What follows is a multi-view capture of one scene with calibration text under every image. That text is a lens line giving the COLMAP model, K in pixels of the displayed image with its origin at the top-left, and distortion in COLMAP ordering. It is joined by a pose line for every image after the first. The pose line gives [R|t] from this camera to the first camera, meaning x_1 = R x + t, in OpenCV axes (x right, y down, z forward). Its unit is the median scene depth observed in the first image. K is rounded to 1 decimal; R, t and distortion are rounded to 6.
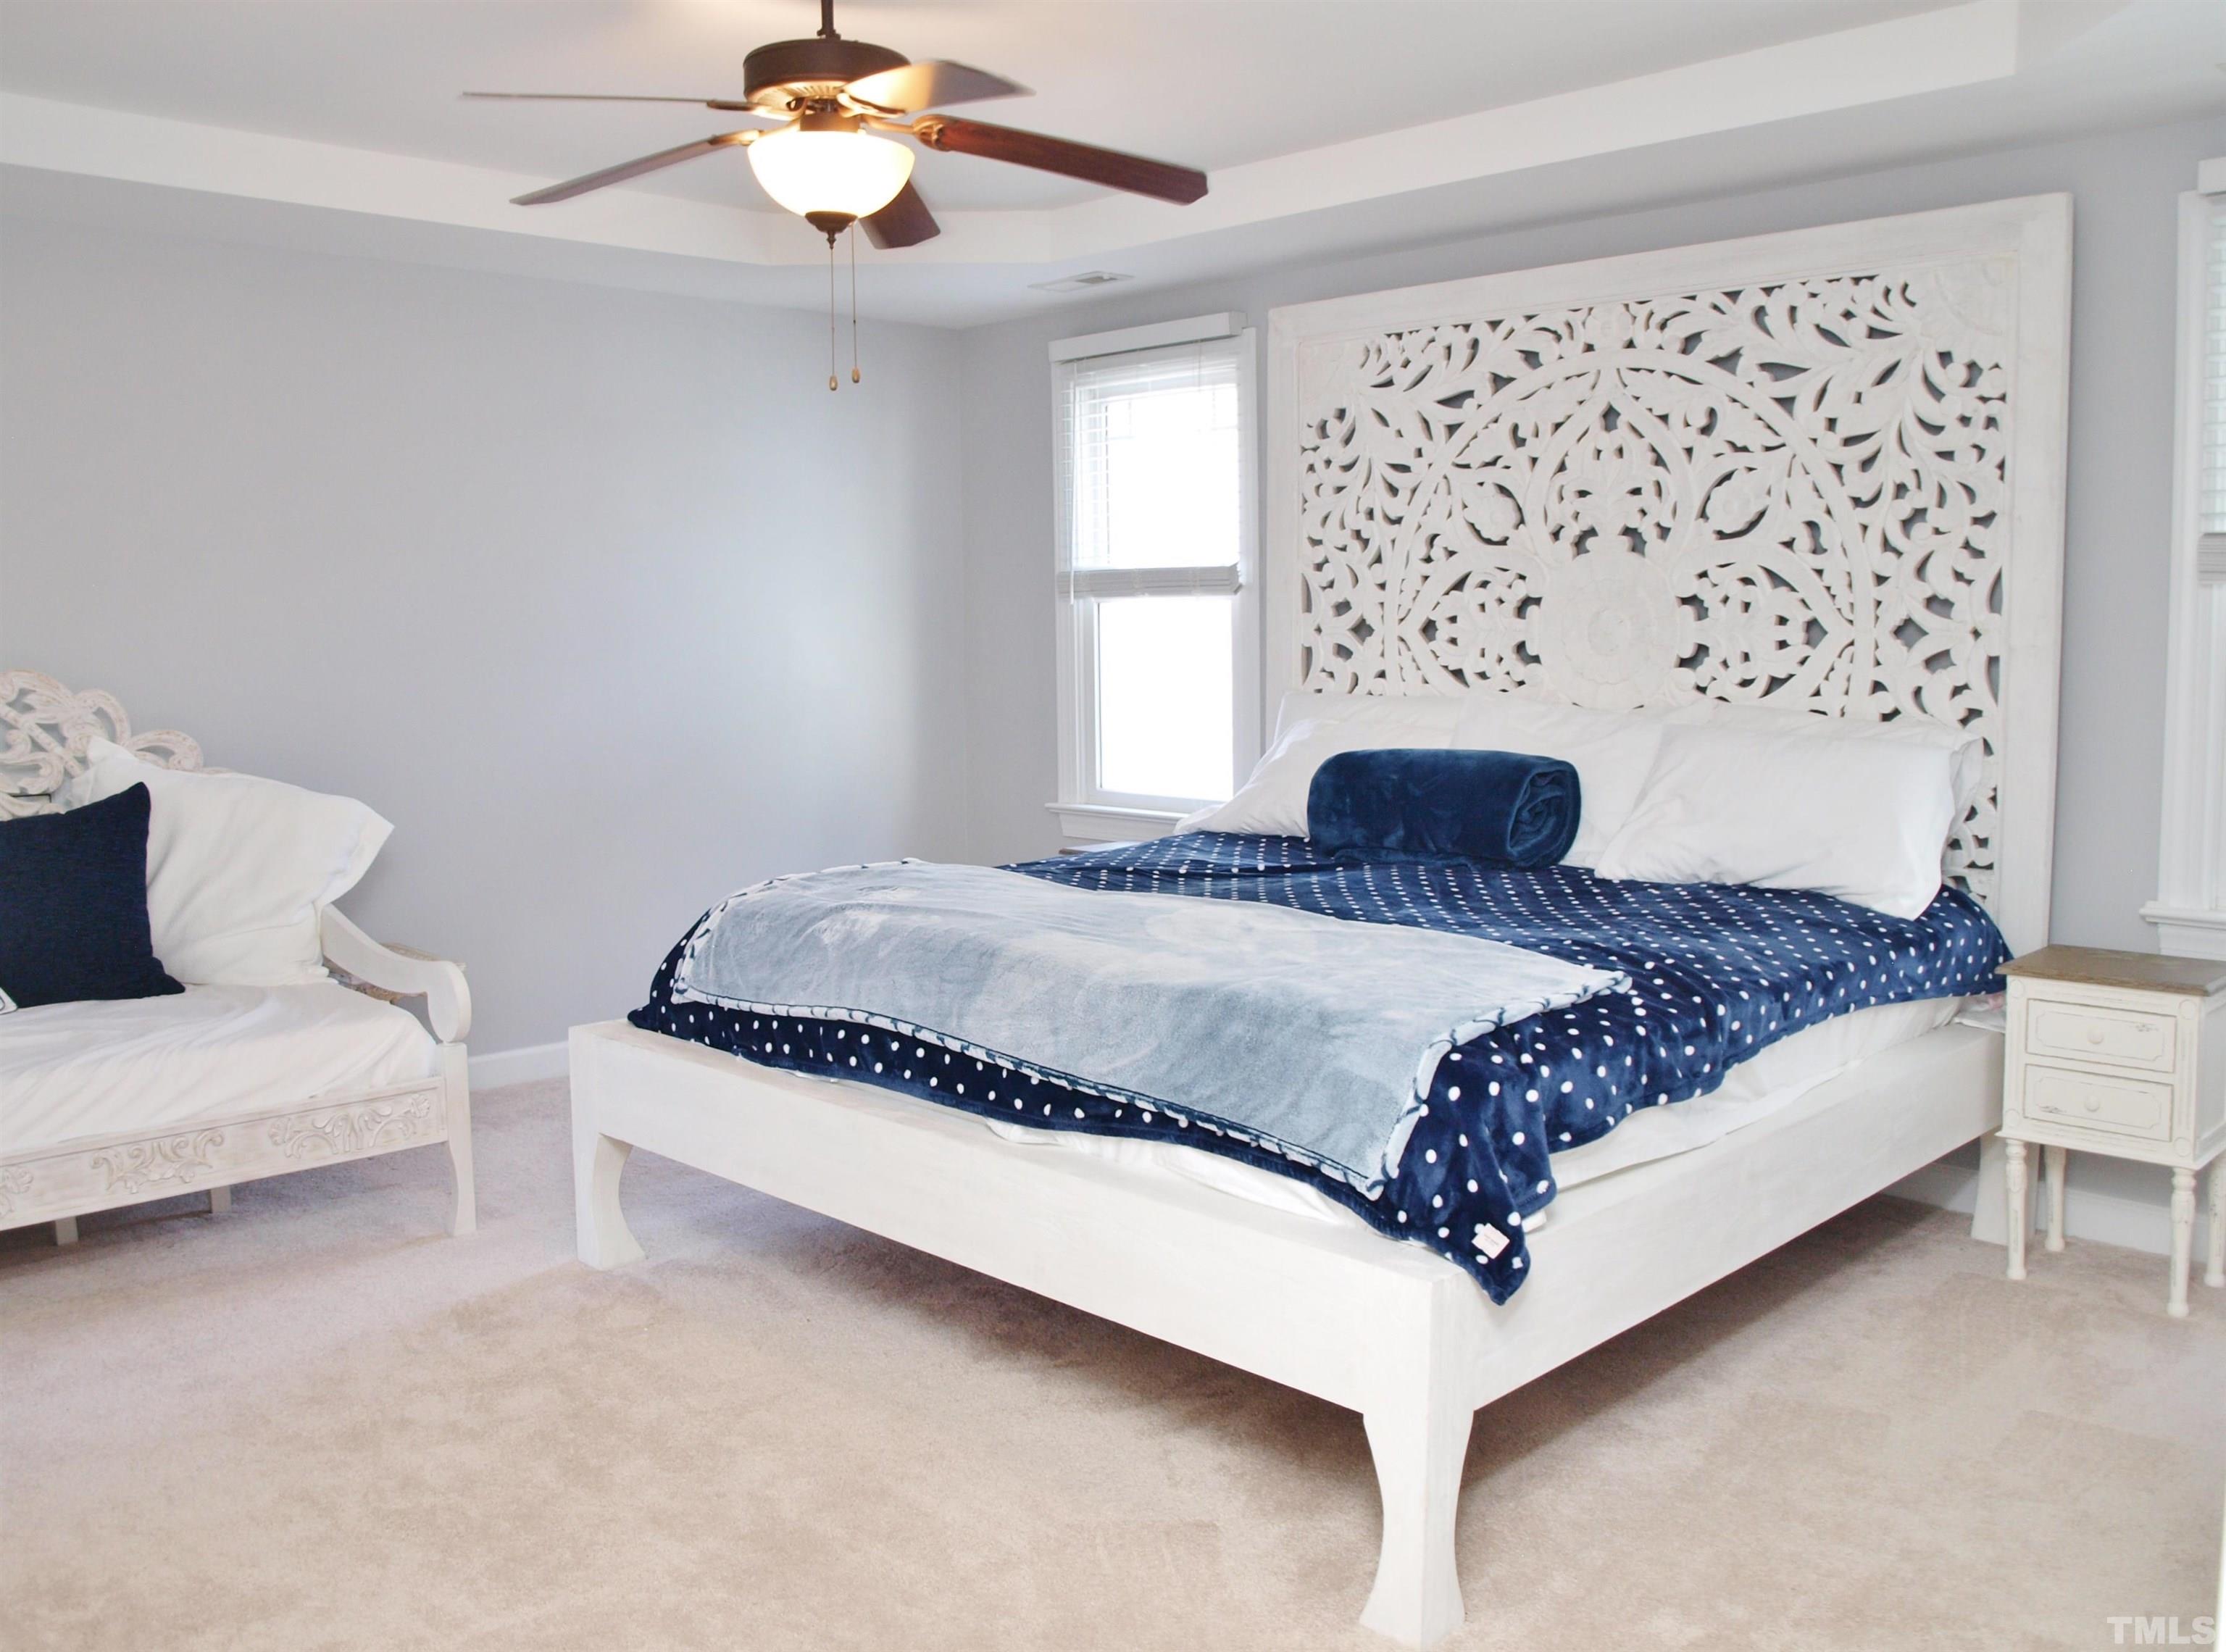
lens RADIAL K [[1858.9, 0, 1112.9], [0, 1858.9, 825.0], [0, 0, 1]] dist [-0.113343, 0.057065]
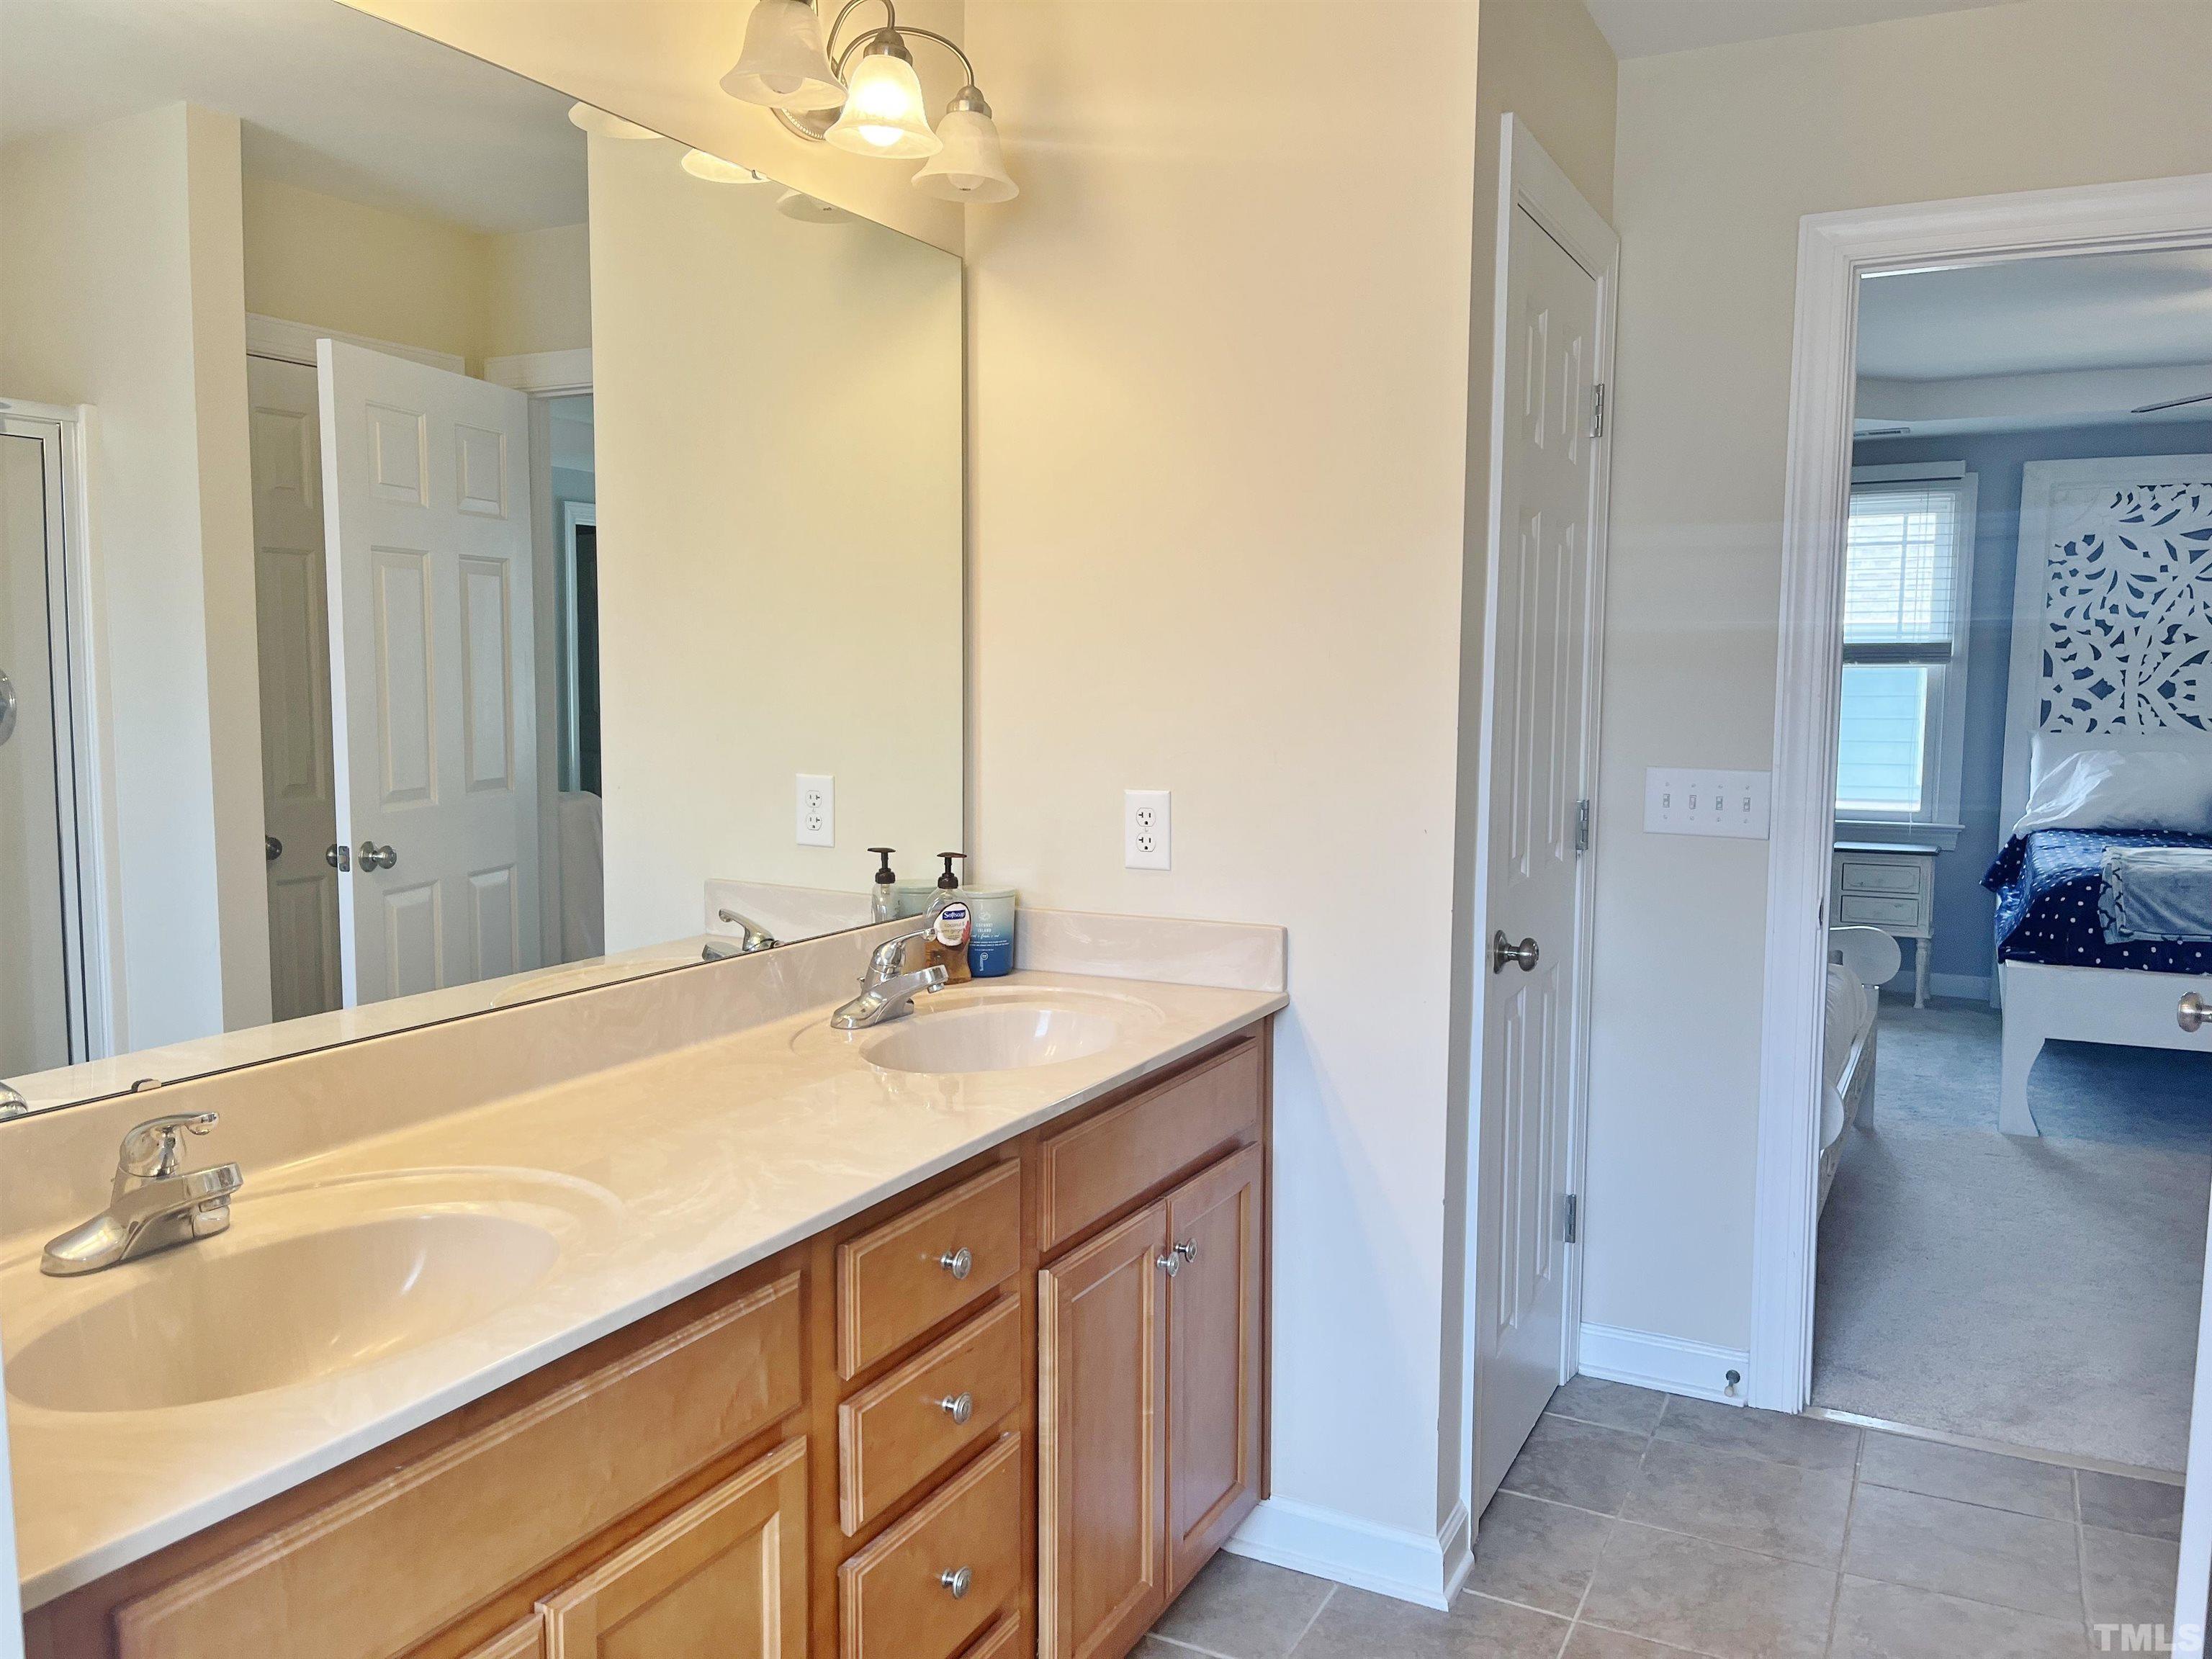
lens RADIAL K [[1685.8, 0, 1107.1], [0, 1685.8, 826.9], [0, 0, 1]] dist [-0.015251, -0.008479]
pose [[0.951378, -0.014612, 0.307679, -1.015557], [0.022079, 0.999540, -0.020802, 0.011985], [-0.307233, 0.026584, 0.951263, 0.000036]]
